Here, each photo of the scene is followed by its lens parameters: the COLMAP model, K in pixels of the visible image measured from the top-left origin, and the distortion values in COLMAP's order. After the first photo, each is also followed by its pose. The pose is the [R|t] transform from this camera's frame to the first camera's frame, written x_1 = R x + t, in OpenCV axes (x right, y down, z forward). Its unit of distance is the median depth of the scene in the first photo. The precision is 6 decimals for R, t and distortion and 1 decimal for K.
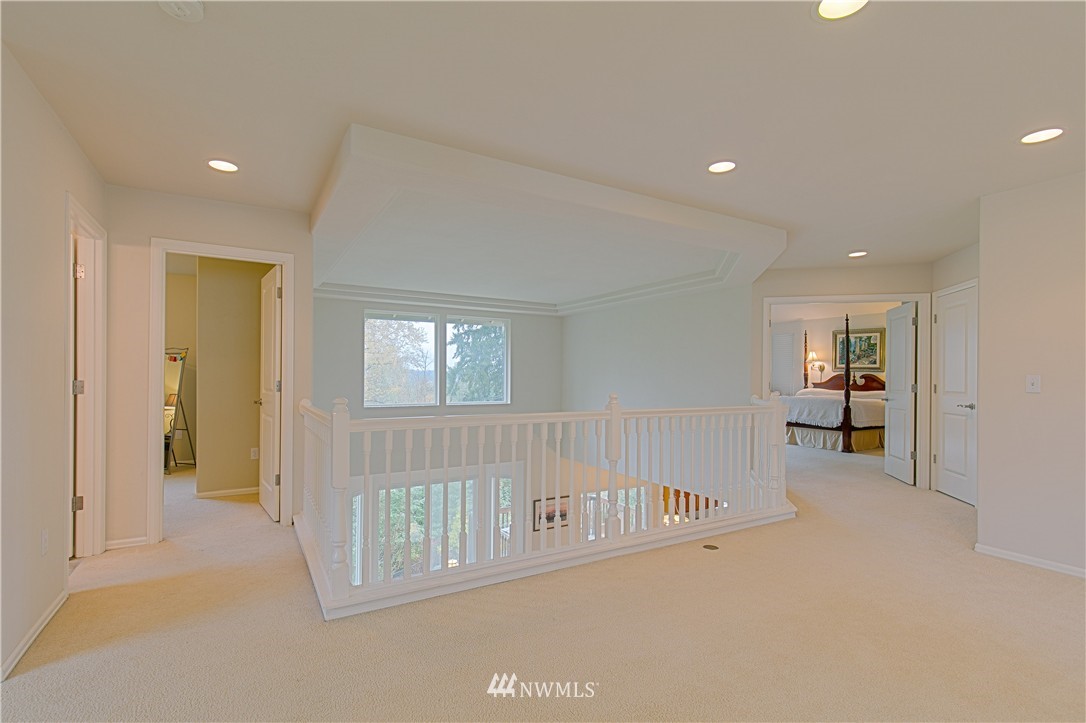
lens RADIAL K [[489.4, 0, 539.6], [0, 489.4, 371.3], [0, 0, 1]] dist [0.003904, -0.000385]
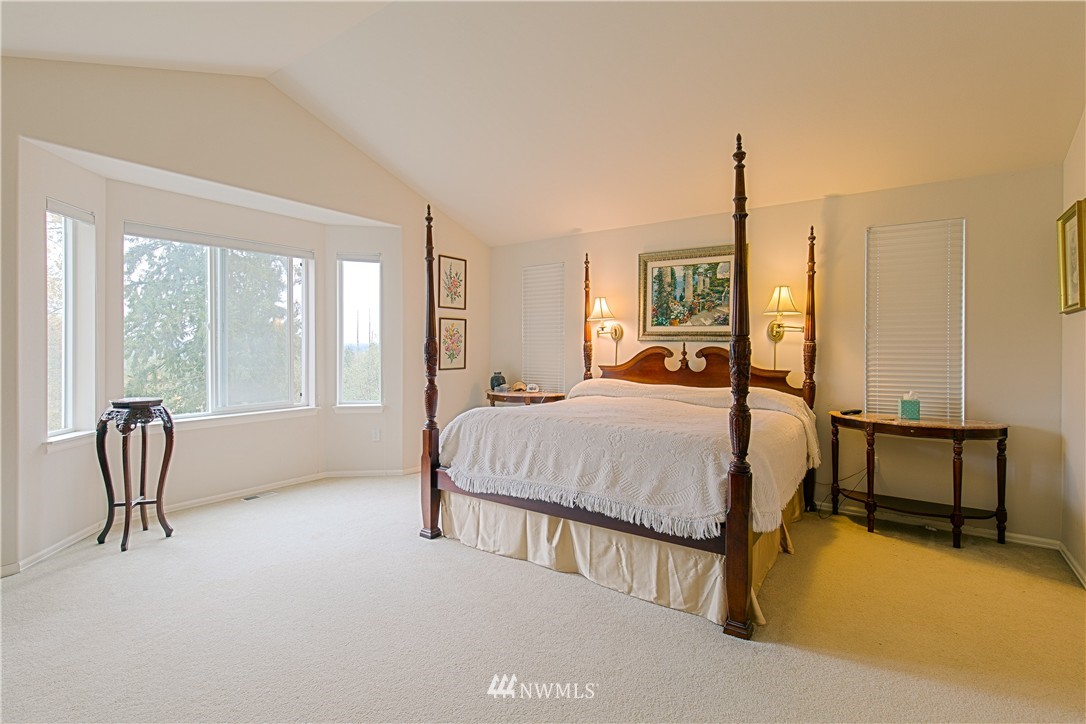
lens RADIAL K [[518.6, 0, 523.7], [0, 518.6, 347.5], [0, 0, 1]] dist [0.001433, -0.000100]
pose [[0.917007, -0.006886, 0.398812, 0.316023], [0.001645, 0.999908, 0.013483, -0.000692], [-0.398868, -0.011708, 0.916934, 0.620493]]
